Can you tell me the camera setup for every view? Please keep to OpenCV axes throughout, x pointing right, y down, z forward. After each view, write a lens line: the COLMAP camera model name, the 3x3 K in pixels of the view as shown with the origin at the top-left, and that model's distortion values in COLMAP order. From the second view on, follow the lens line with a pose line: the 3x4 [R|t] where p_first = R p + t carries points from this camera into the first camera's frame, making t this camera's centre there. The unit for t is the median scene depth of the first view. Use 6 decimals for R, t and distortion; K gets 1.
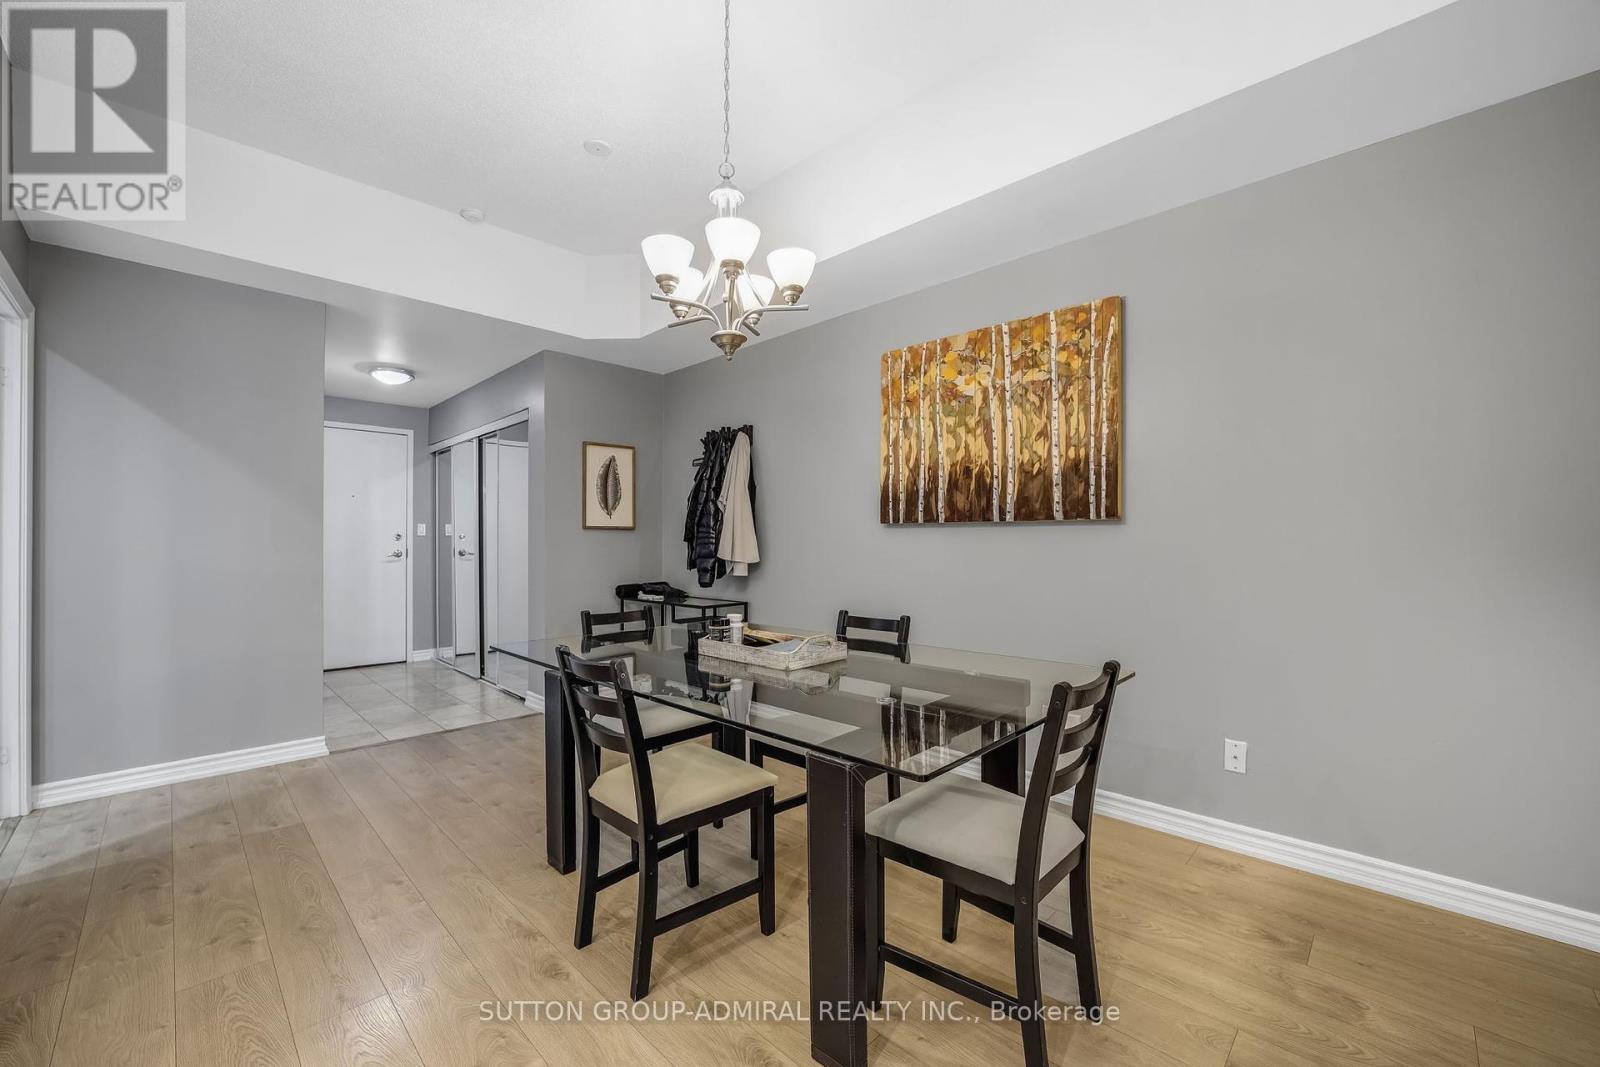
lens RADIAL K [[636.5, 0, 811.7], [0, 636.5, 541.8], [0, 0, 1]] dist [-0.034396, 0.008535]
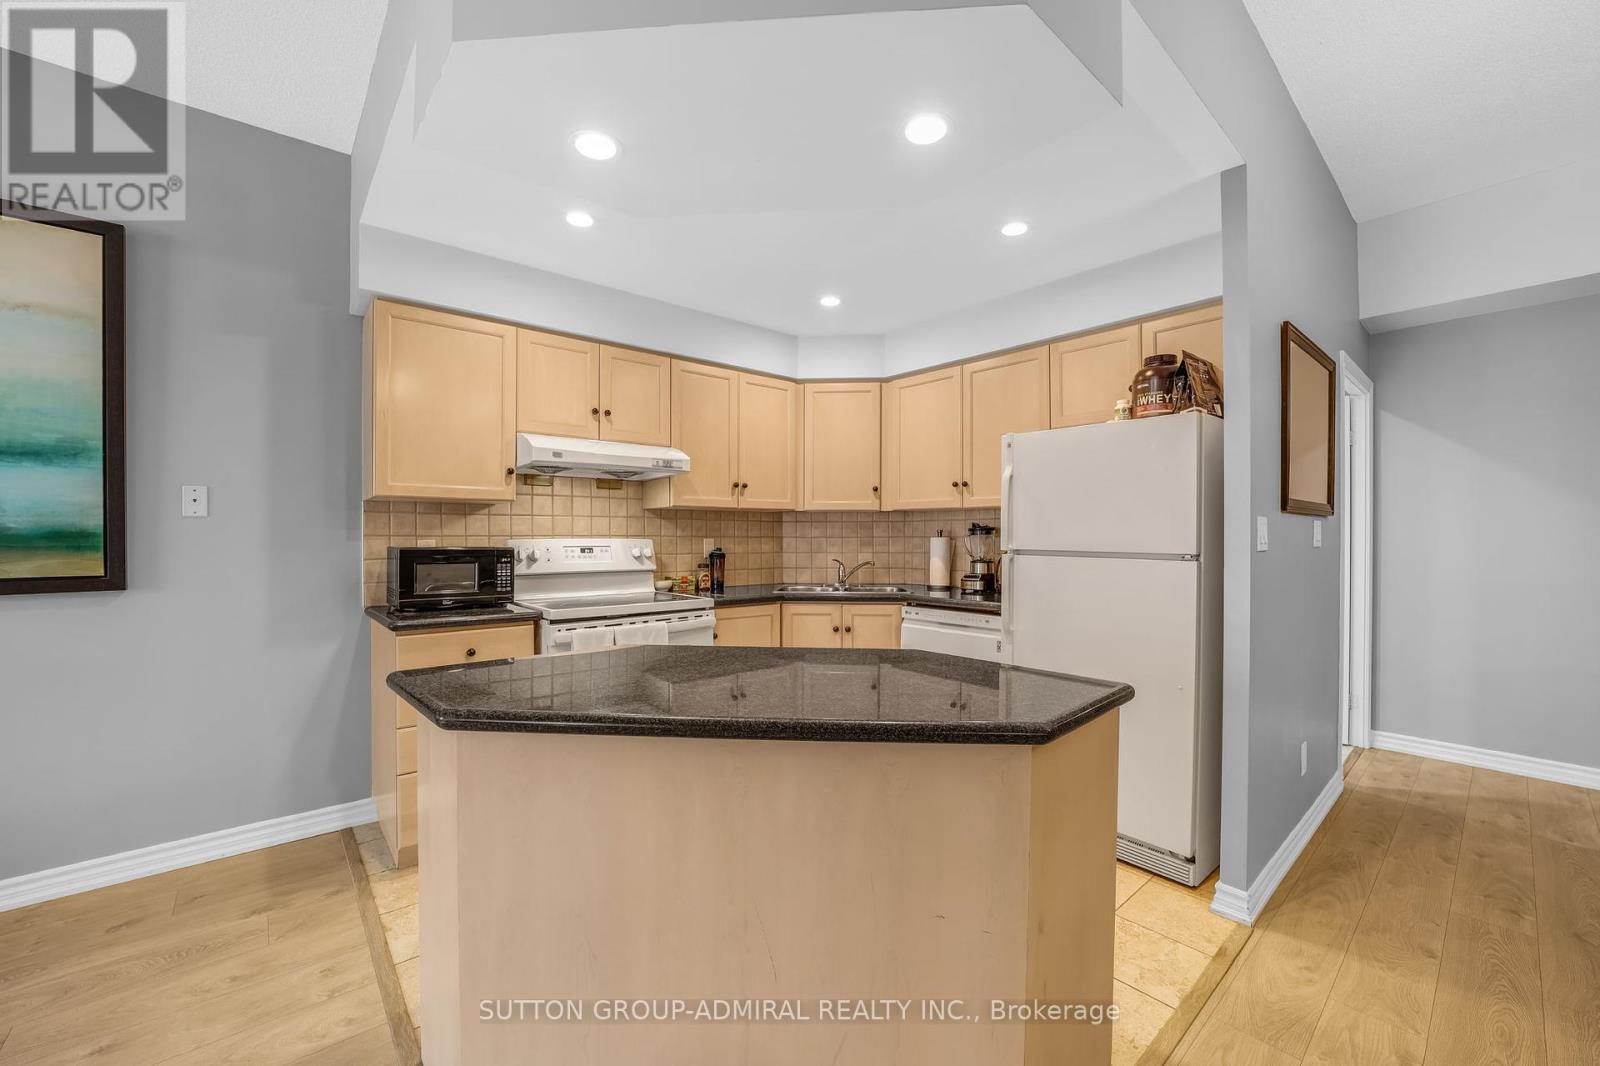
lens RADIAL K [[636.5, 0, 791.5], [0, 636.5, 536.5], [0, 0, 1]] dist [-0.034396, 0.008535]
pose [[-0.098112, -0.000792, -0.995175, 0.221587], [0.003480, 0.999993, -0.001139, -0.037224], [0.995169, -0.003575, -0.098109, -0.143086]]
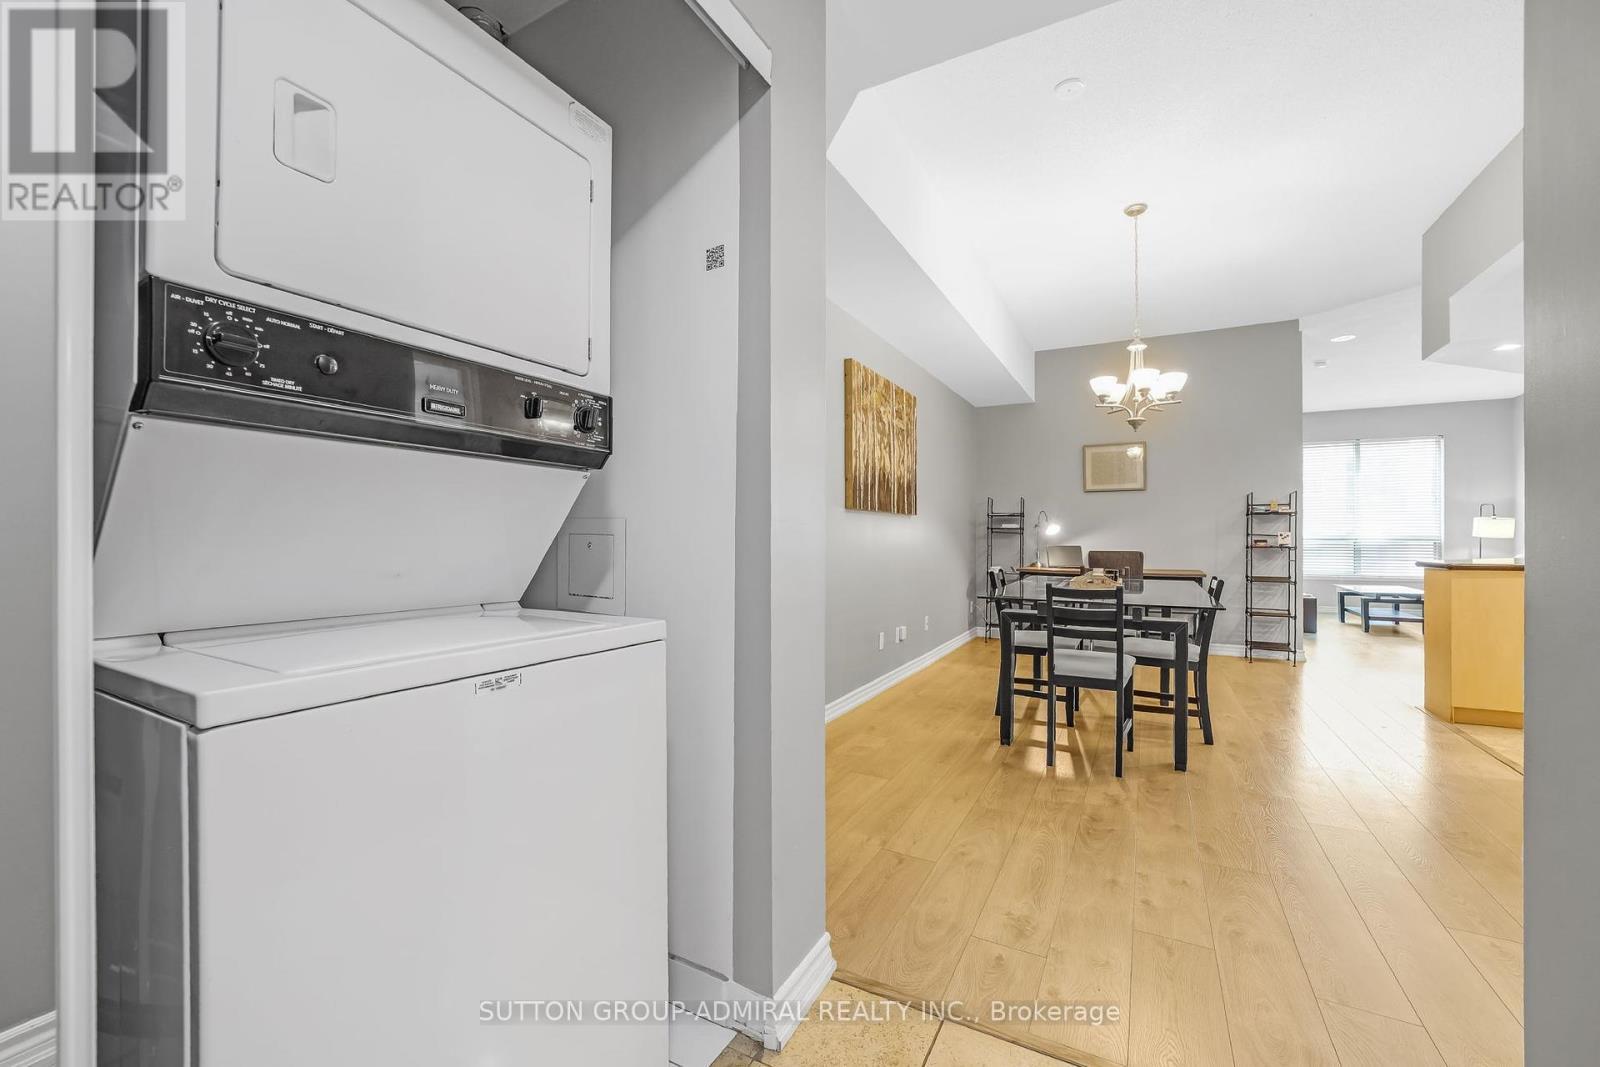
lens RADIAL K [[636.5, 0, 807.6], [0, 636.5, 529.0], [0, 0, 1]] dist [-0.034396, 0.008535]
pose [[-0.268648, 0.013104, 0.963149, -1.123720], [-0.003003, 0.999891, -0.014442, 0.029959], [-0.963234, -0.006772, -0.268580, 1.619846]]
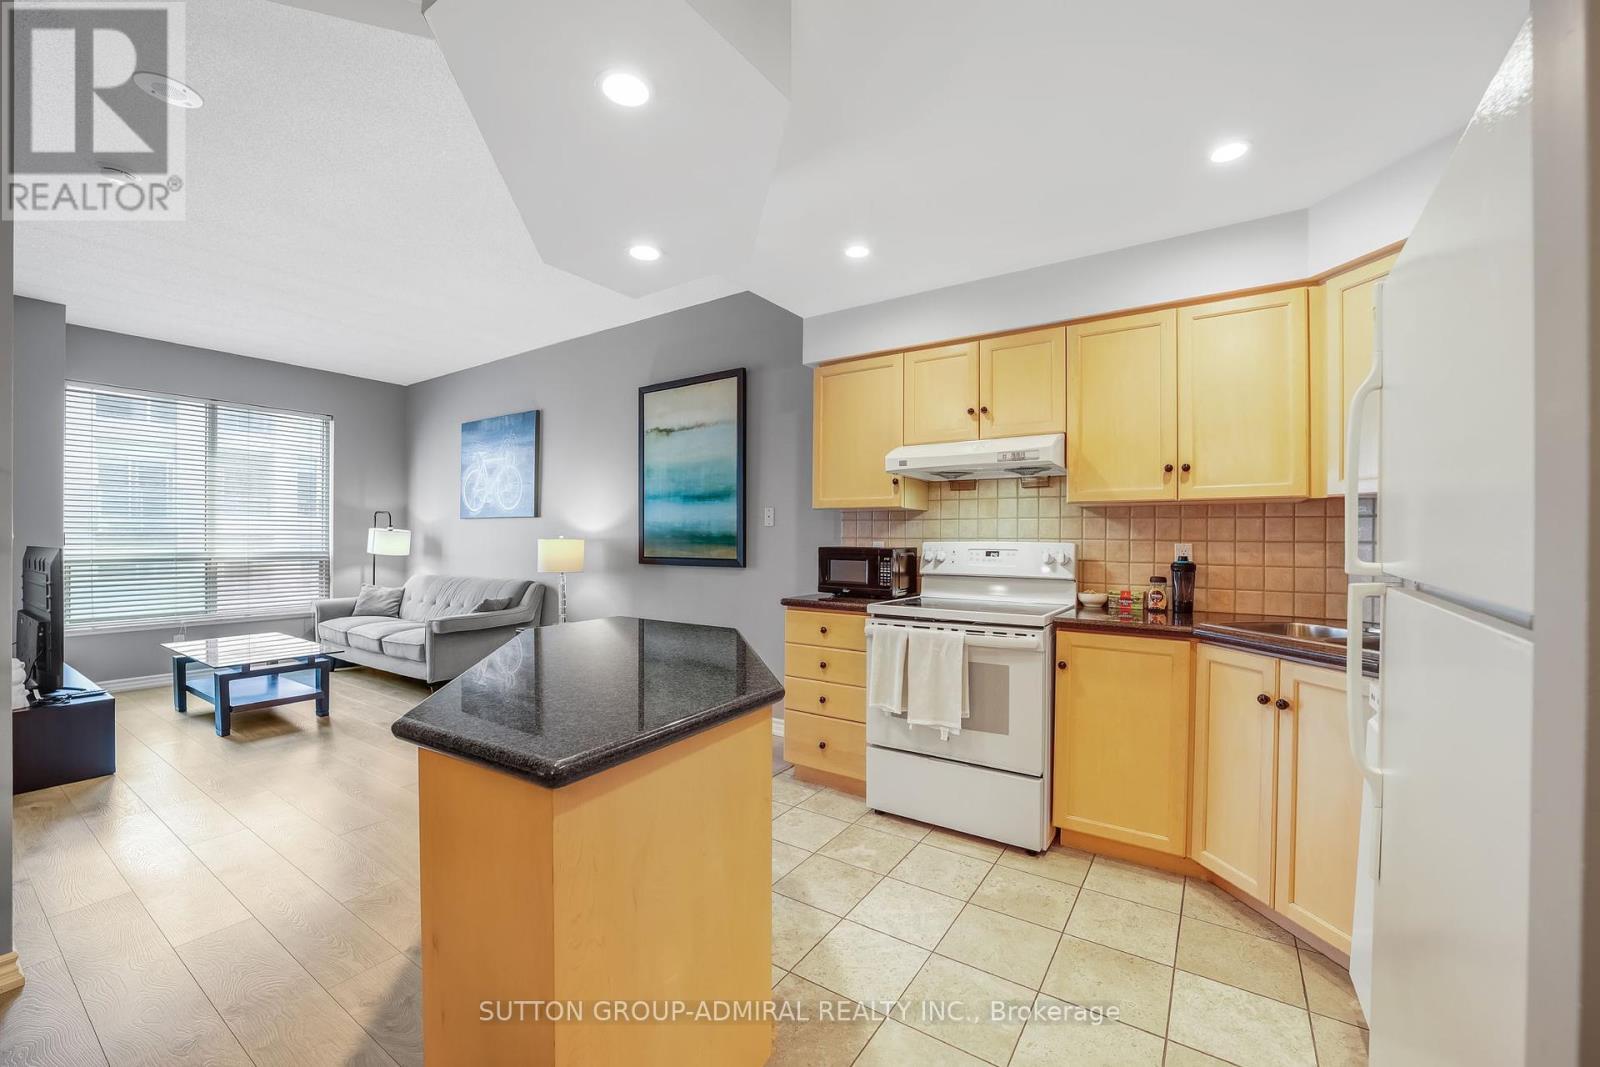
lens RADIAL K [[636.5, 0, 810.4], [0, 636.5, 540.2], [0, 0, 1]] dist [-0.034396, 0.008535]
pose [[-0.982369, -0.003718, -0.186916, -0.348391], [-0.003883, 0.999992, 0.000520, -0.037555], [0.186913, 0.001236, -0.982376, 0.399055]]
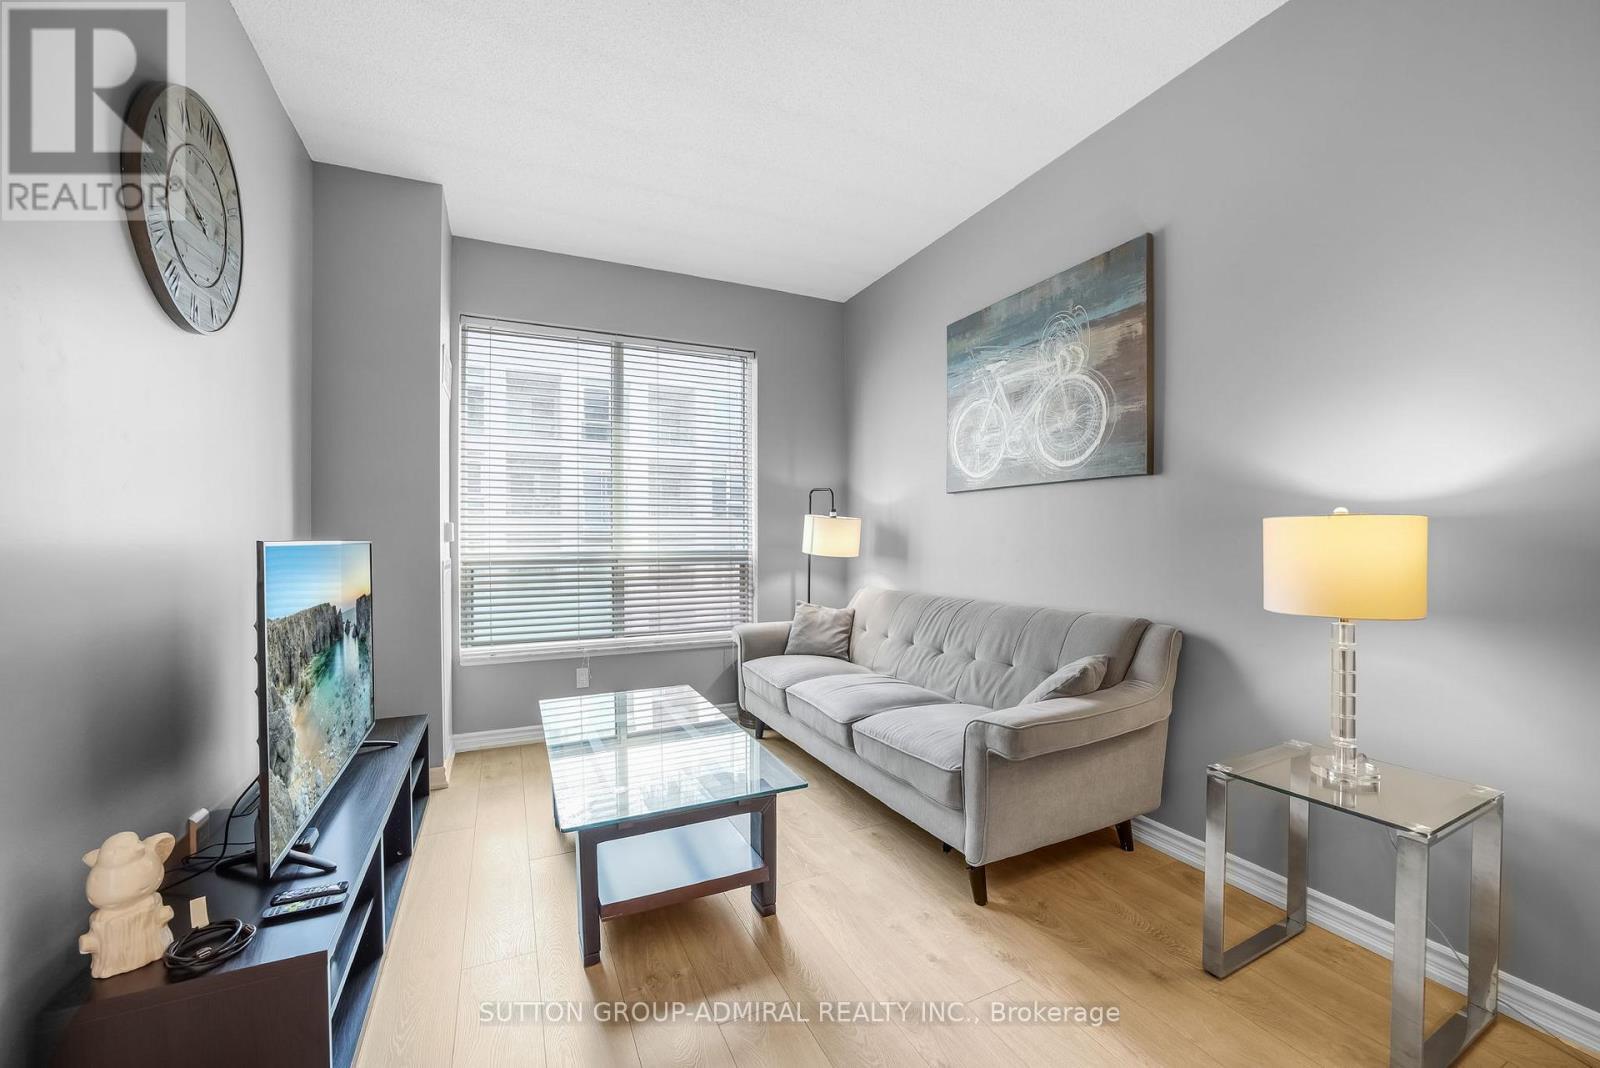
lens RADIAL K [[636.5, 0, 796.3], [0, 636.5, 543.6], [0, 0, 1]] dist [-0.034396, 0.008535]
pose [[-0.933512, -0.000239, 0.358546, 0.244375], [0.002107, 0.999979, 0.006152, -0.016905], [-0.358540, 0.006499, -0.933492, -0.669487]]
